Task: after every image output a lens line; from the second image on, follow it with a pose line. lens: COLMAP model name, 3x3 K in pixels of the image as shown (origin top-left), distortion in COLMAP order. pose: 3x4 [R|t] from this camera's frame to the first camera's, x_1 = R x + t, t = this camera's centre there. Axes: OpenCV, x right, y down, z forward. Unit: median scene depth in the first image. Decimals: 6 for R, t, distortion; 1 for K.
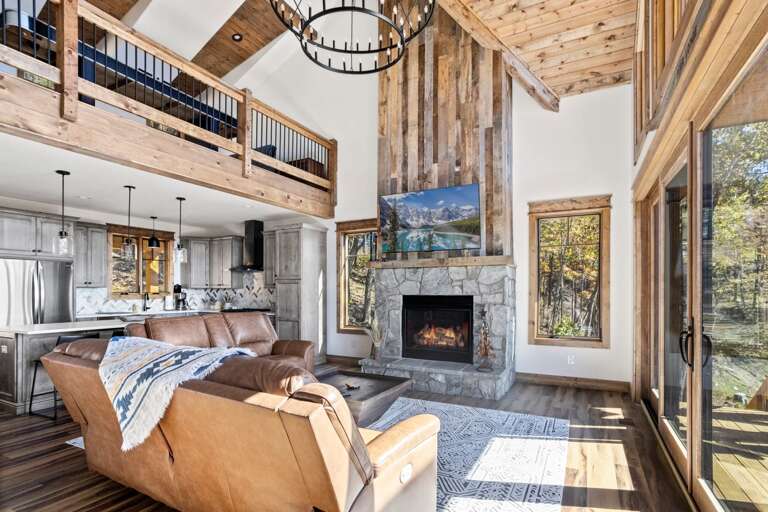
lens RADIAL K [[397.3, 0, 375.4], [0, 397.3, 286.3], [0, 0, 1]] dist [-0.002665, 0.001312]
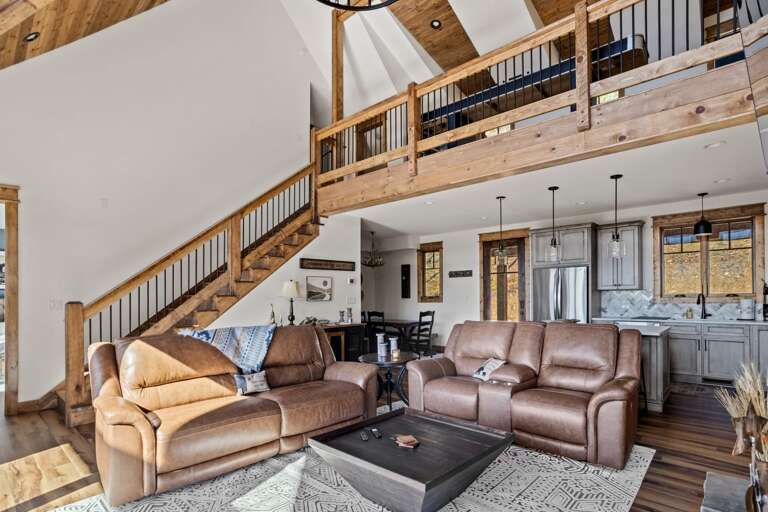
lens RADIAL K [[397.3, 0, 385.0], [0, 397.3, 292.7], [0, 0, 1]] dist [-0.002665, 0.001312]
pose [[-0.255532, -0.001976, -0.966799, 0.380688], [0.018559, 0.999804, -0.006949, 0.007535], [0.966622, -0.019718, -0.255445, 0.732217]]
